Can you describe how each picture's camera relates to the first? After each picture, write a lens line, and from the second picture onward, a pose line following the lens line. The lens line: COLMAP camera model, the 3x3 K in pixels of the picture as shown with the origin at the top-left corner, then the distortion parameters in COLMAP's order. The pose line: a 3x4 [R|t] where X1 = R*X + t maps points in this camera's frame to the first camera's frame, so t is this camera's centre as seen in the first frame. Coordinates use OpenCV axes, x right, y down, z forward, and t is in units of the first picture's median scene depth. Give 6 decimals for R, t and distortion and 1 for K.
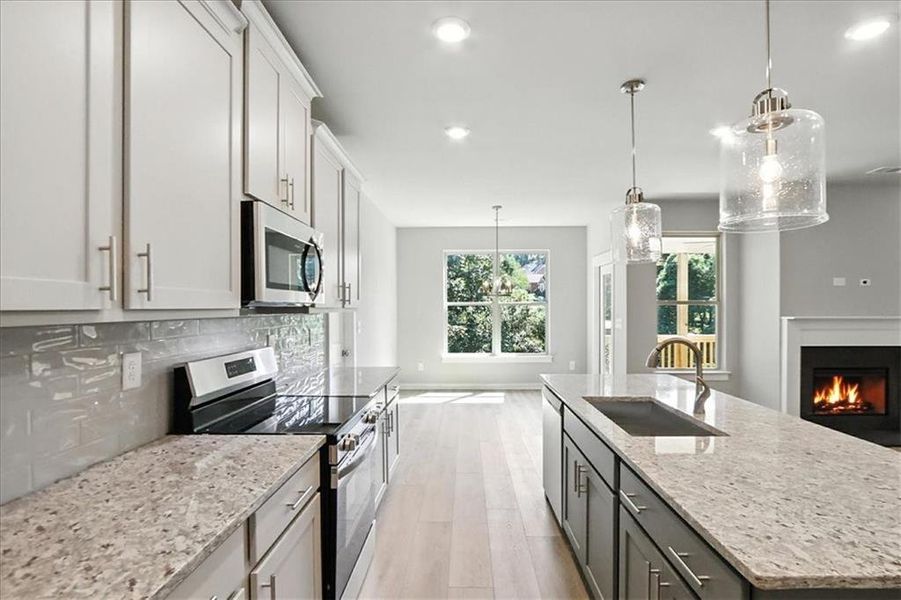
lens RADIAL K [[432.1, 0, 466.3], [0, 432.1, 308.3], [0, 0, 1]] dist [-0.020084, 0.002838]
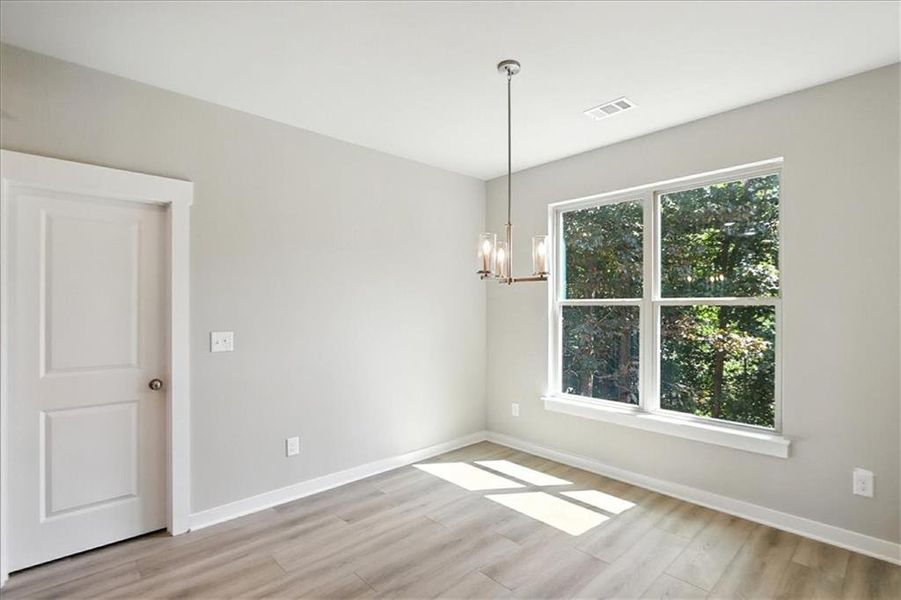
lens RADIAL K [[432.1, 0, 462.8], [0, 432.1, 305.2], [0, 0, 1]] dist [-0.020084, 0.002838]
pose [[0.691538, -0.000024, -0.722340, 0.259835], [-0.005772, 0.999968, -0.005559, -0.003360], [0.722317, 0.008014, 0.691515, 0.520592]]
